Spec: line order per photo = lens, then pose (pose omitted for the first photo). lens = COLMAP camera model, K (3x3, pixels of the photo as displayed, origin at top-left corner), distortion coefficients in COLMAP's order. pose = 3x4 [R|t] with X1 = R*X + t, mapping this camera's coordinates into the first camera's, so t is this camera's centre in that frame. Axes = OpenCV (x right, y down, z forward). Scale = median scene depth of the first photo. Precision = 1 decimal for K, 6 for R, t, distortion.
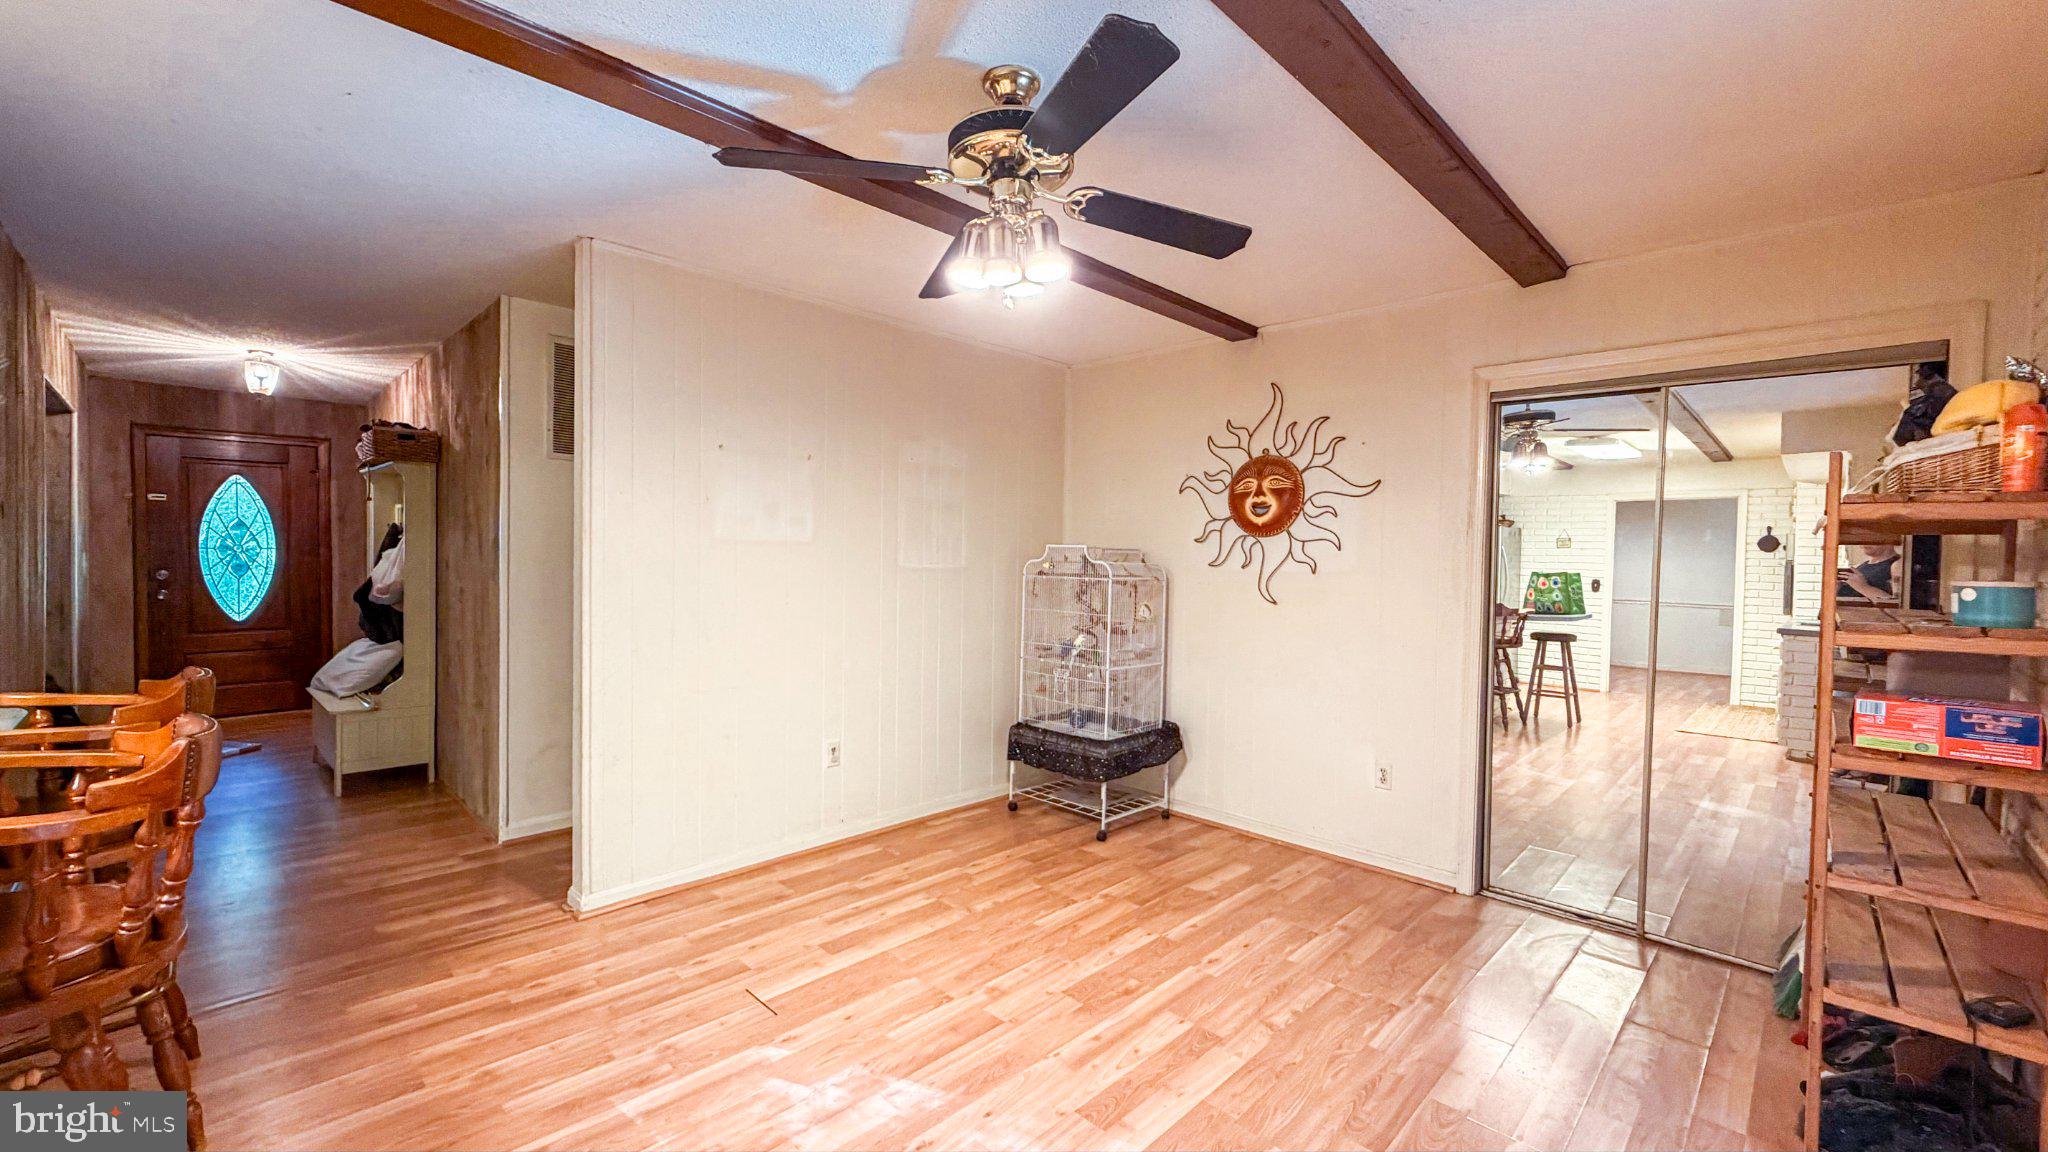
lens RADIAL K [[818.3, 0, 1036.0], [0, 818.3, 576.4], [0, 0, 1]] dist [-0.002223, 0.001247]
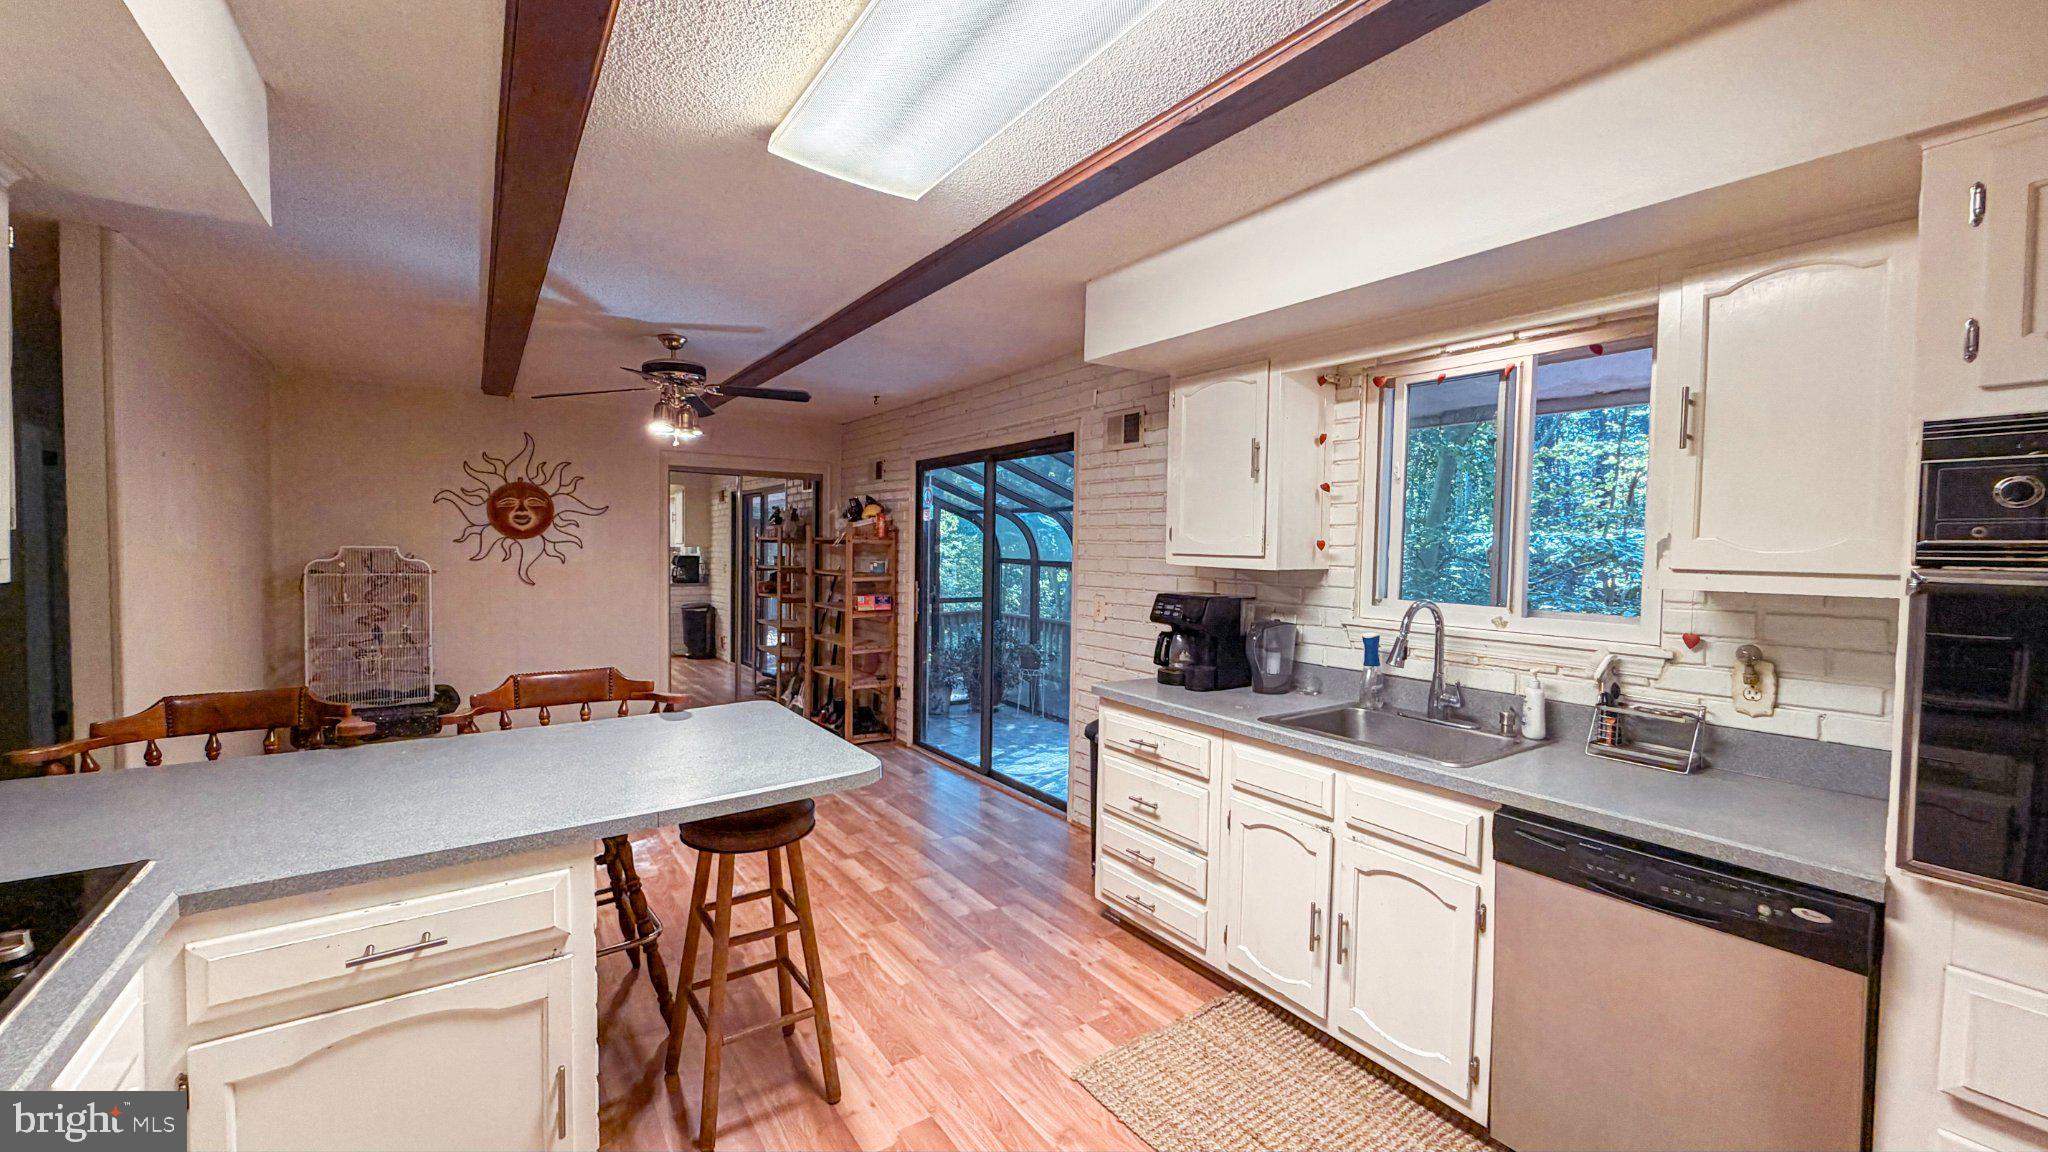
lens RADIAL K [[772.1, 0, 1026.1], [0, 772.1, 581.1], [0, 0, 1]] dist [-0.000810, -0.000017]
pose [[0.159482, -0.059605, 0.985400, -0.933077], [0.011458, 0.998220, 0.058526, -0.043936], [-0.987134, 0.001957, 0.159881, -0.095245]]
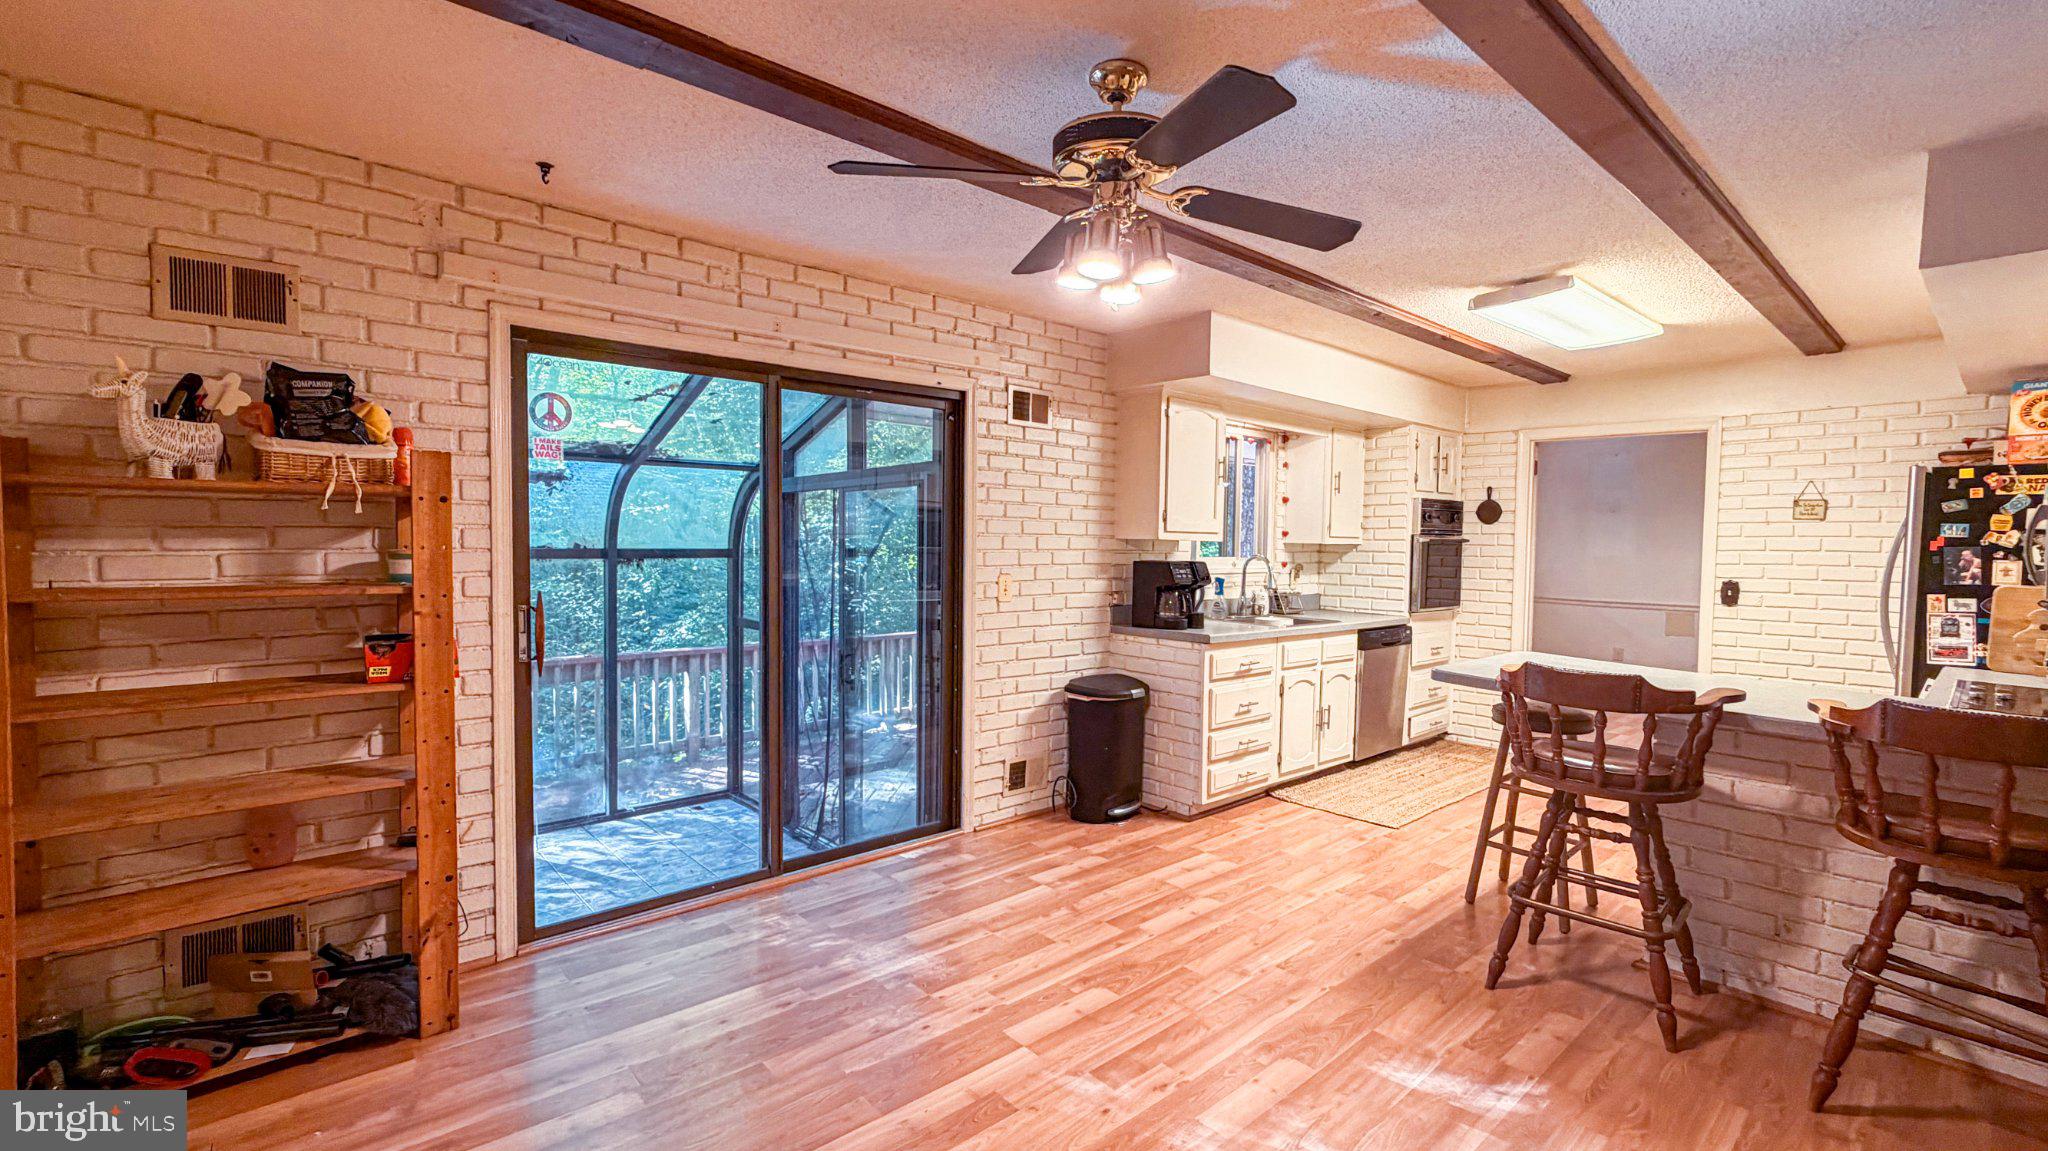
lens RADIAL K [[818.3, 0, 1031.5], [0, 818.3, 583.2], [0, 0, 1]] dist [-0.002223, 0.001247]
pose [[-0.995078, -0.036345, 0.092184, -0.011945], [-0.028723, 0.996161, 0.082697, -0.039957], [-0.094836, 0.079642, -0.992302, 1.028789]]
